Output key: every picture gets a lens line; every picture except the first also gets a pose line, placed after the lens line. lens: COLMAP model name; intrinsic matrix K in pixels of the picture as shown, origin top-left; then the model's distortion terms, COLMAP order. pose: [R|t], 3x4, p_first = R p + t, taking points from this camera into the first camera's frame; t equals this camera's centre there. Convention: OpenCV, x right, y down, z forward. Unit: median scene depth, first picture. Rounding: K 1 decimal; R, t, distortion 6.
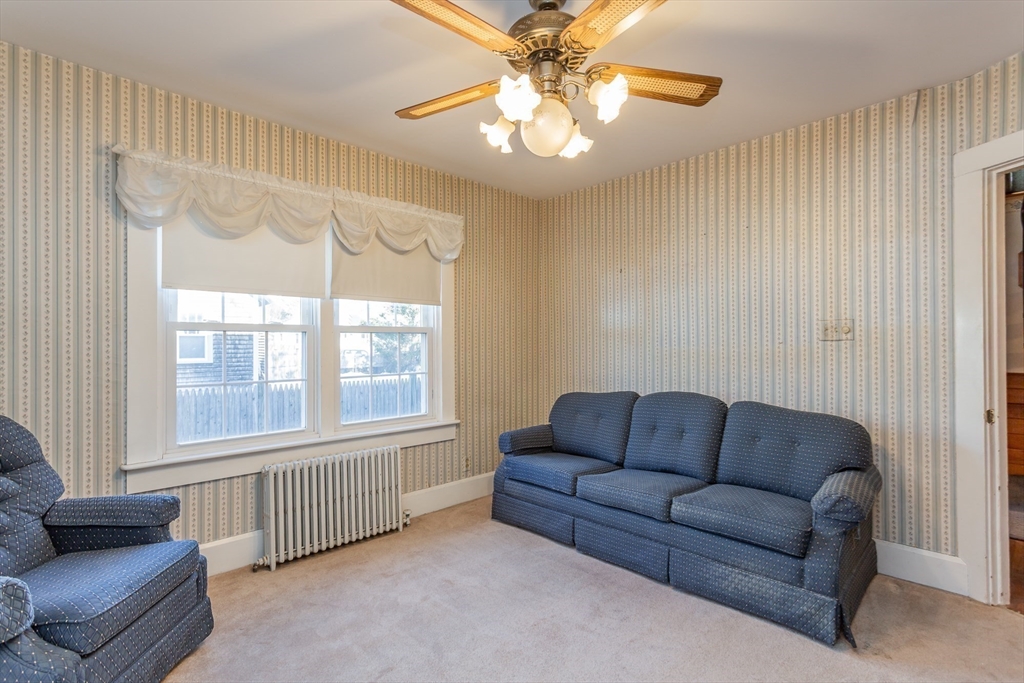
lens RADIAL K [[490.0, 0, 512.4], [0, 490.0, 345.8], [0, 0, 1]] dist [-0.000493, 0.002109]
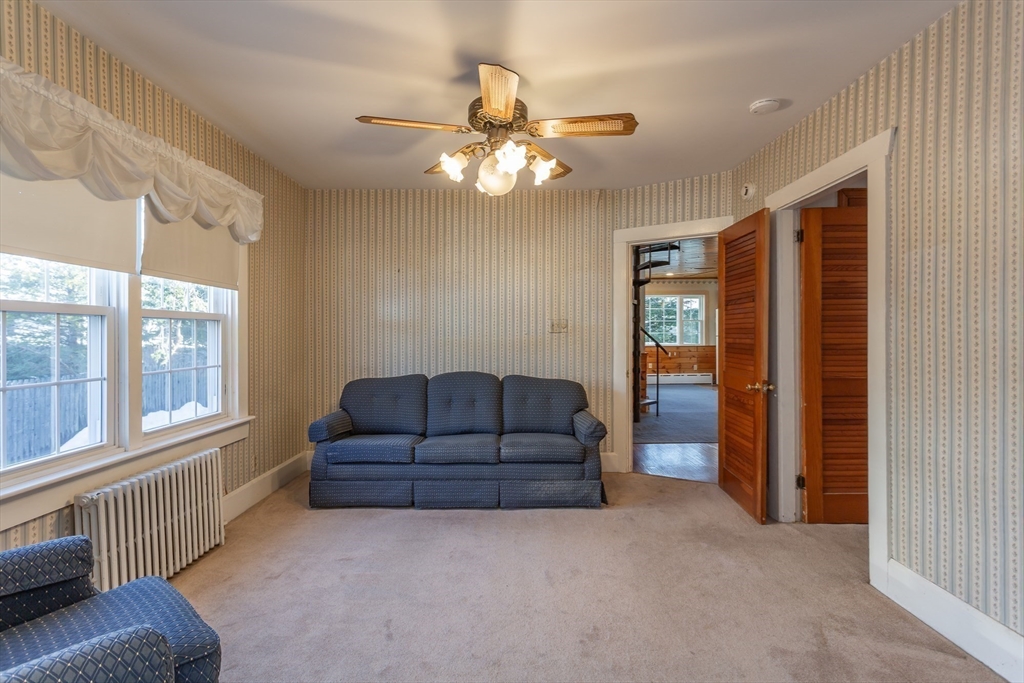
lens RADIAL K [[490.0, 0, 518.1], [0, 490.0, 341.9], [0, 0, 1]] dist [-0.000493, 0.002109]
pose [[0.687560, -0.005400, 0.726108, -0.544421], [-0.000925, 0.999965, 0.008312, 0.005761], [-0.726127, -0.006387, 0.687531, 0.010511]]
